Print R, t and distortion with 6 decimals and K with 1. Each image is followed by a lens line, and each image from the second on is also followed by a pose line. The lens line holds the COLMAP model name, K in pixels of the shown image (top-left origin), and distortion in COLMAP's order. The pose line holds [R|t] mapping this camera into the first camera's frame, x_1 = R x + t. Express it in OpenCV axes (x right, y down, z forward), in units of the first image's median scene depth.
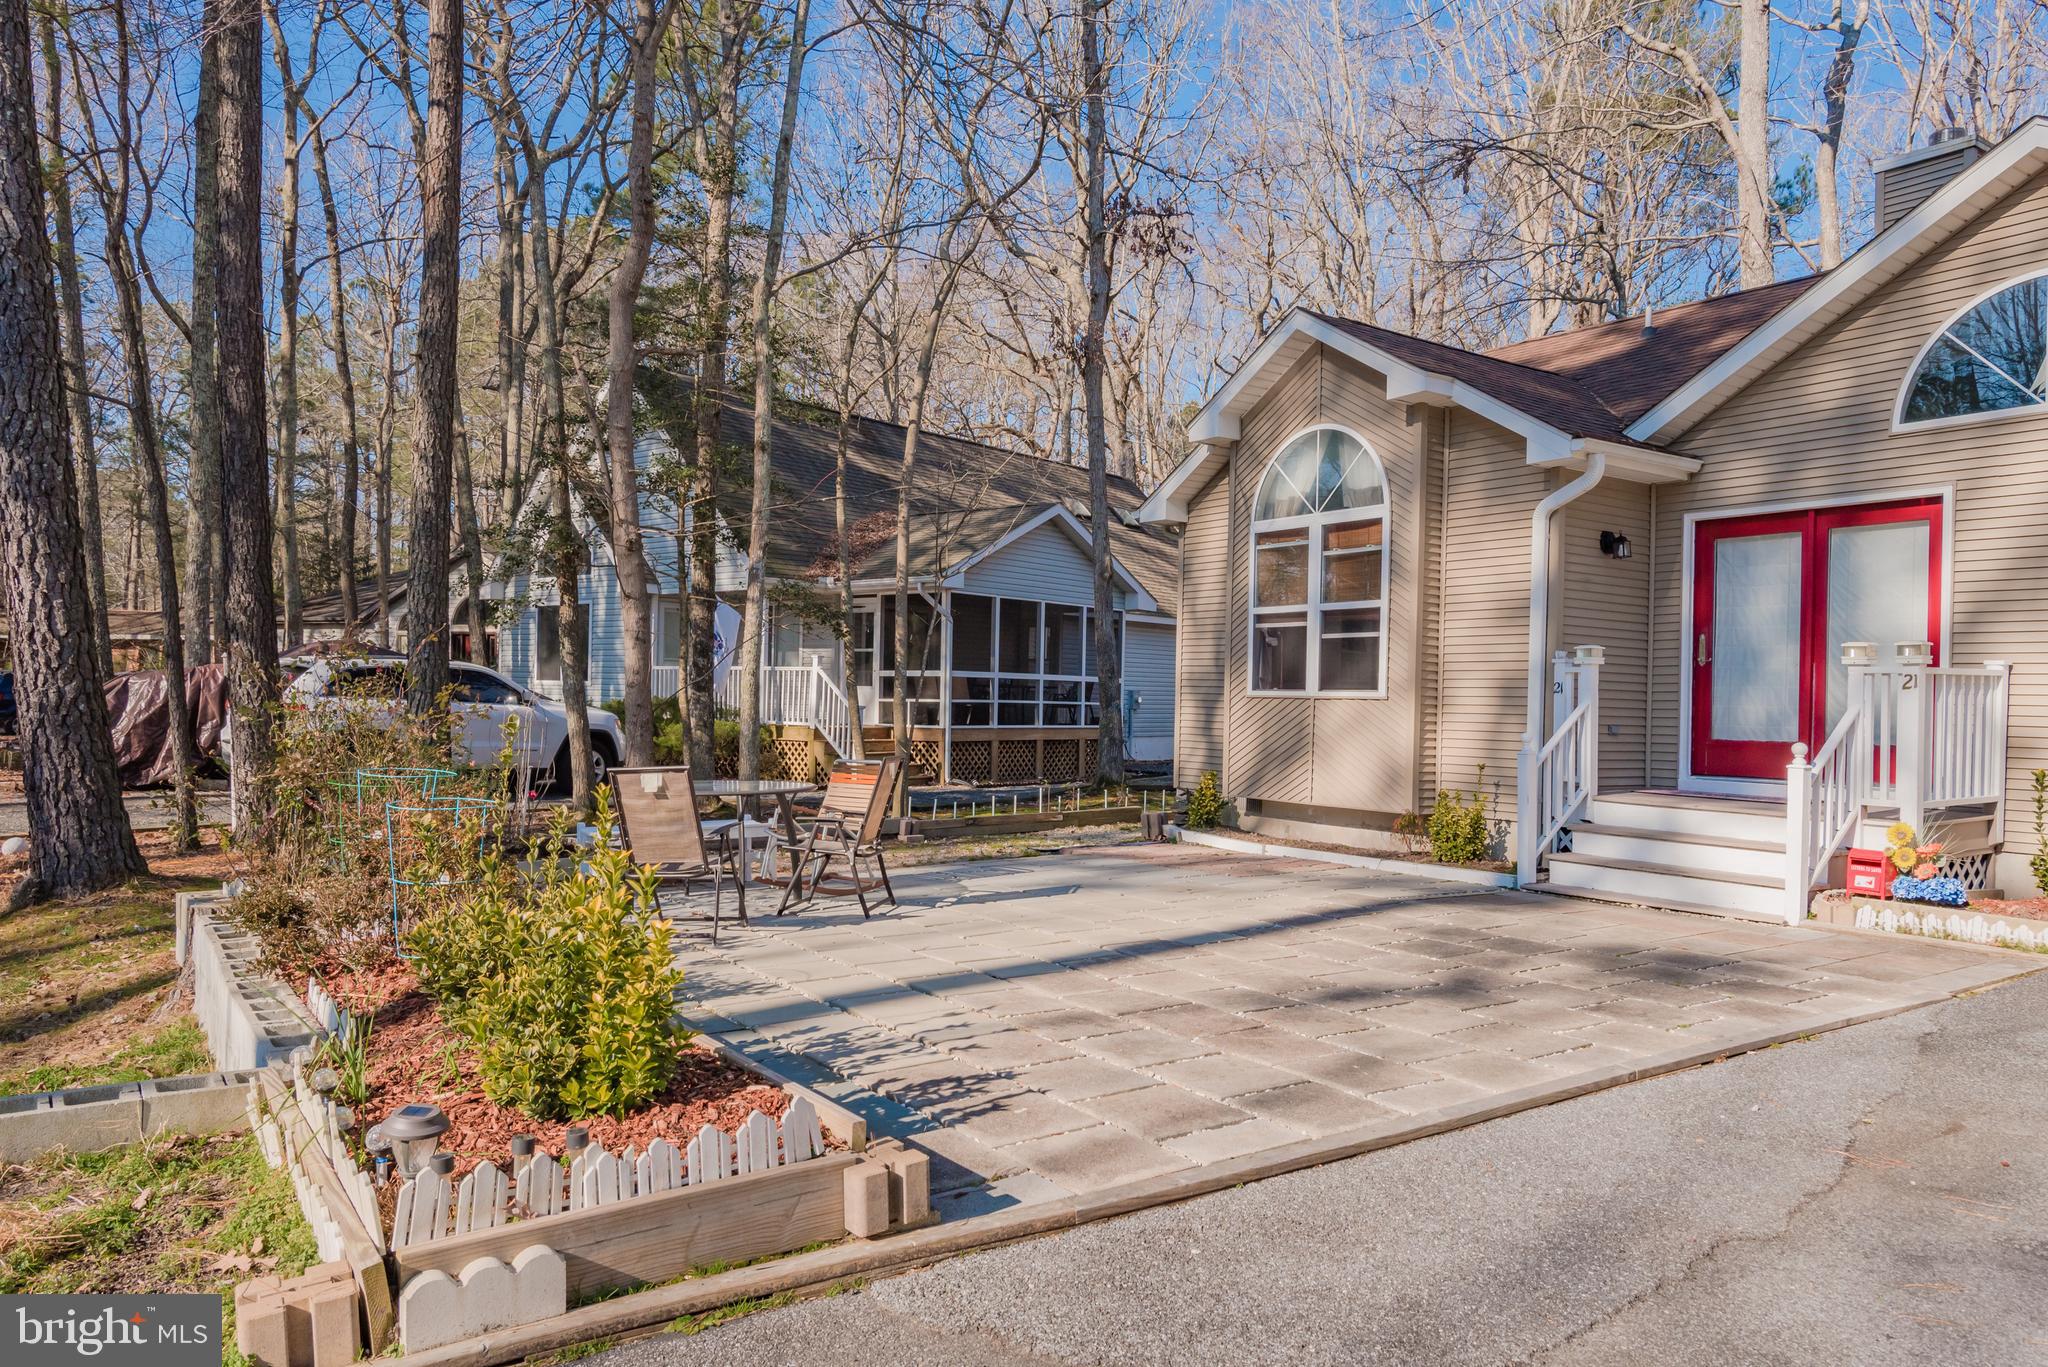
lens RADIAL K [[1379.1, 0, 1027.7], [0, 1379.1, 692.6], [0, 0, 1]] dist [0.000983, -0.002160]
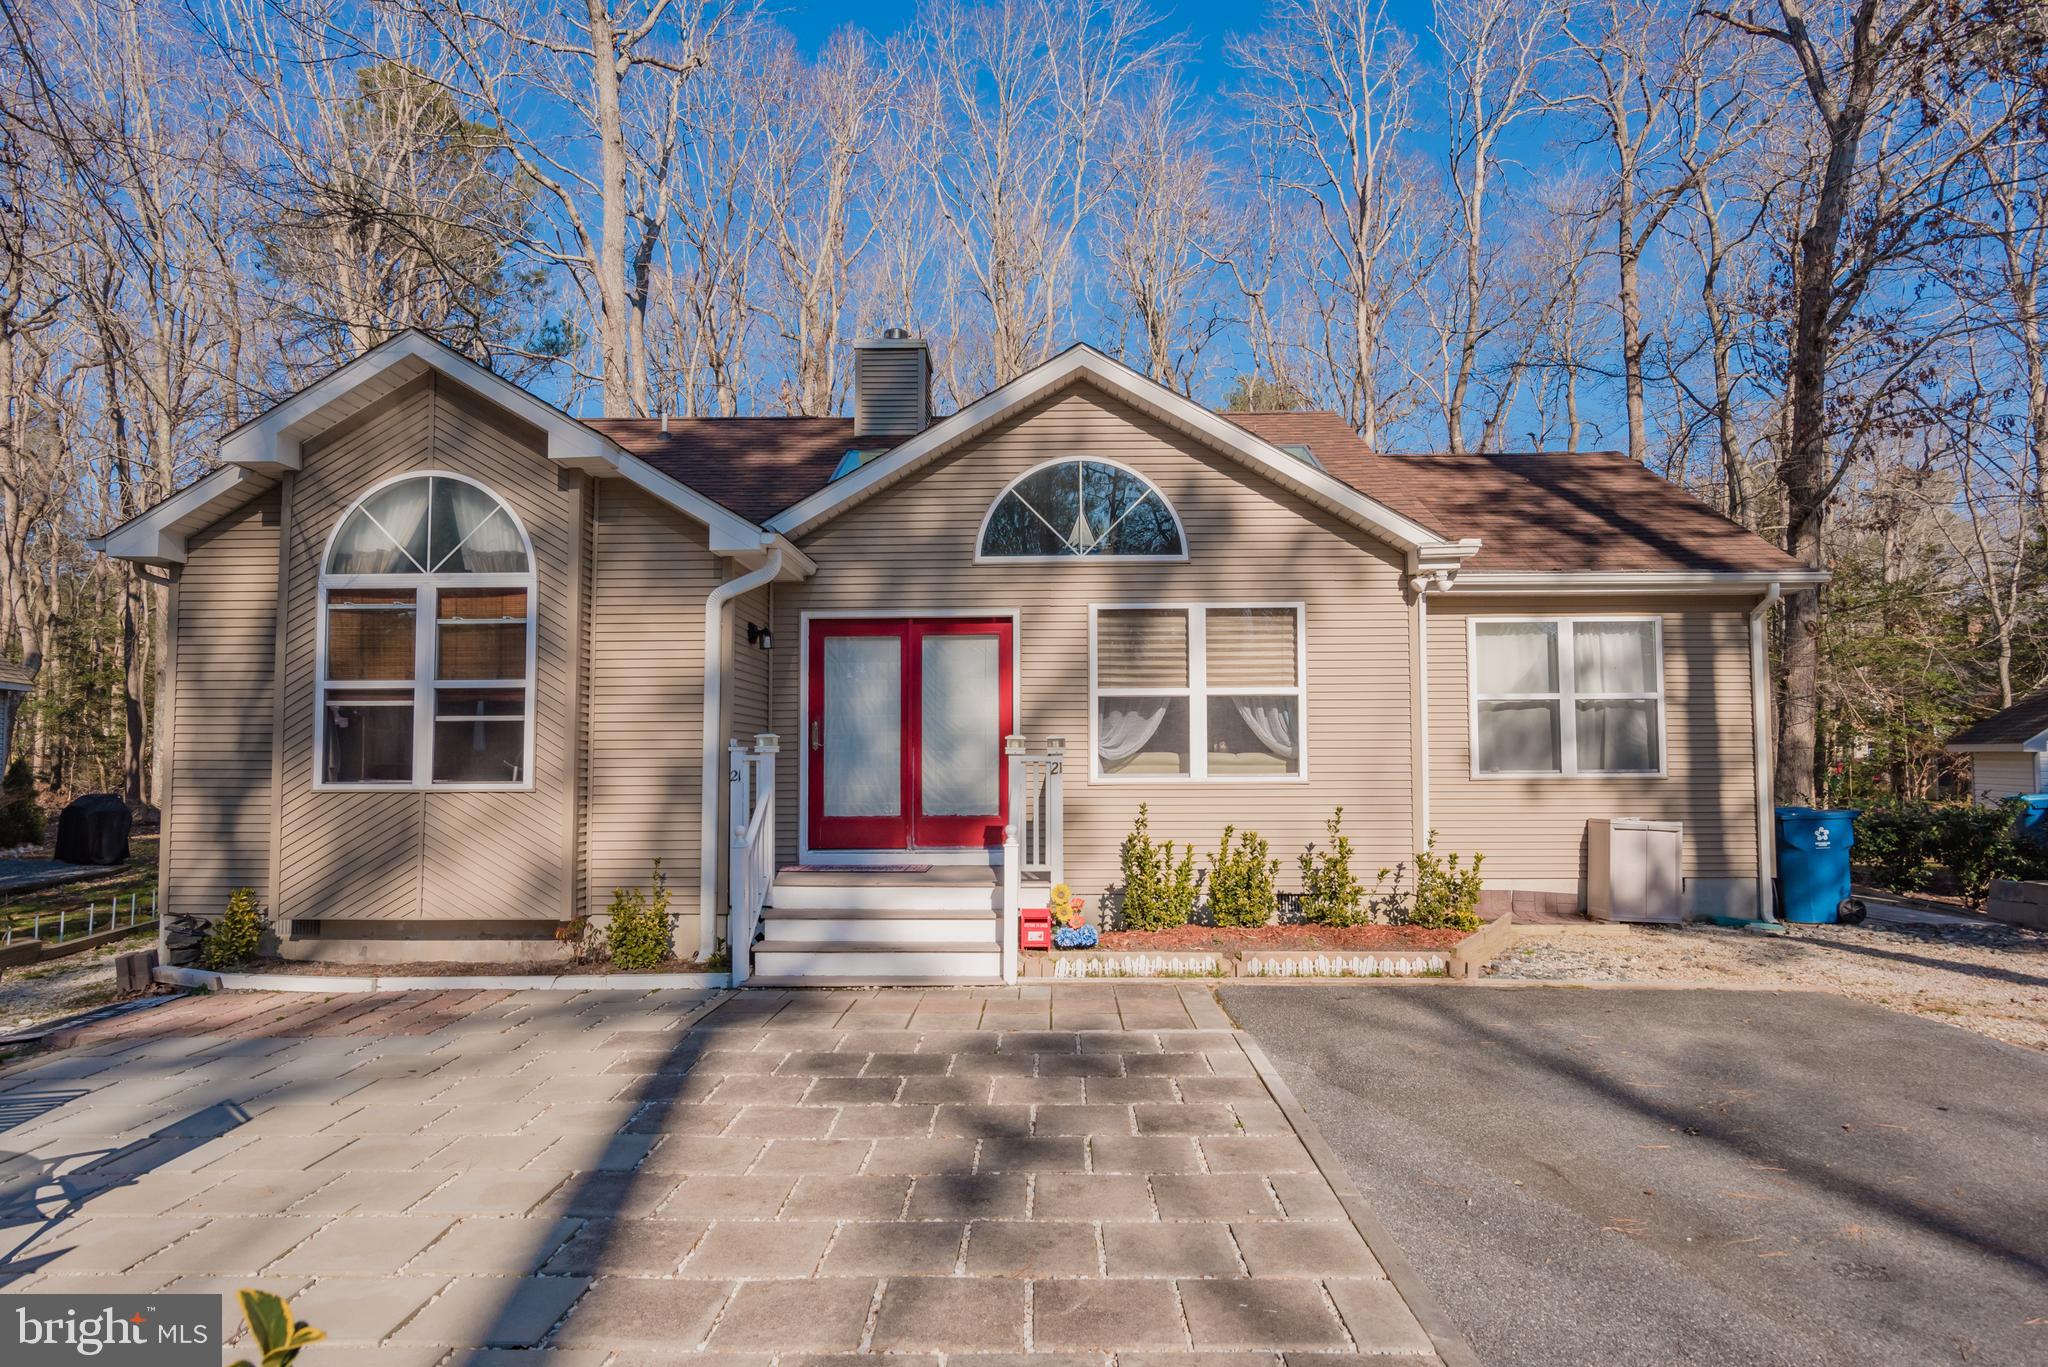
lens RADIAL K [[1174.4, 0, 1025.6], [0, 1174.4, 698.2], [0, 0, 1]] dist [-0.008089, -0.001416]
pose [[0.576953, 0.019514, 0.816544, -0.183164], [0.011766, 0.999412, -0.032198, -0.028706], [-0.816693, 0.028184, 0.576384, 0.318574]]
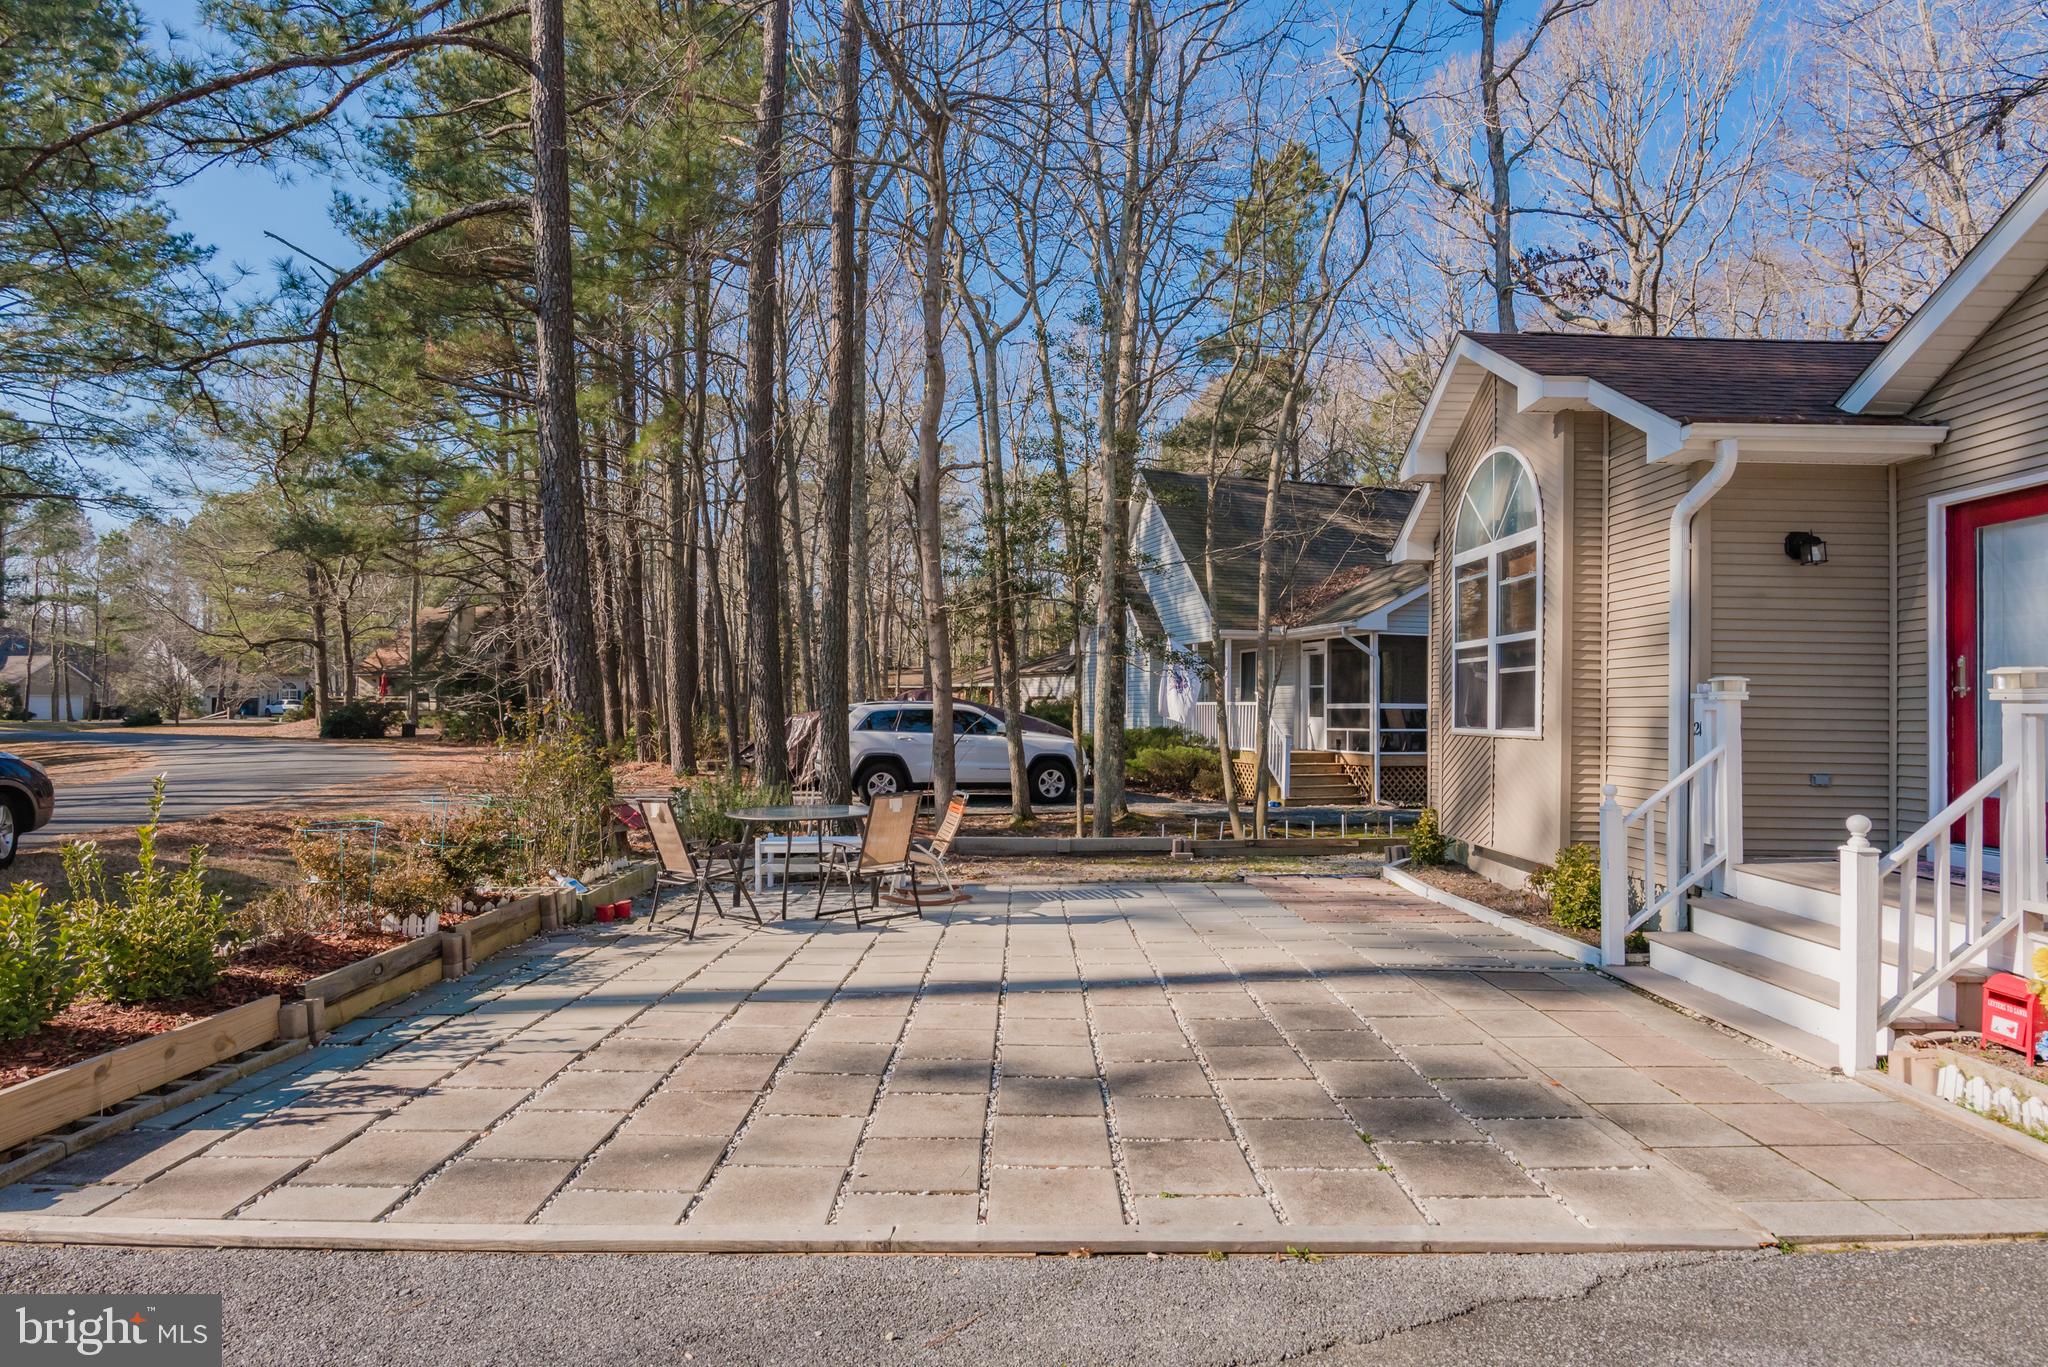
lens RADIAL K [[1062.2, 0, 1020.8], [0, 1062.2, 696.3], [0, 0, 1]] dist [-0.017626, 0.000091]
pose [[0.825711, -0.018540, -0.563788, 0.387635], [0.008346, 0.999752, -0.020653, -0.012688], [0.564031, 0.012348, 0.825661, 0.241271]]
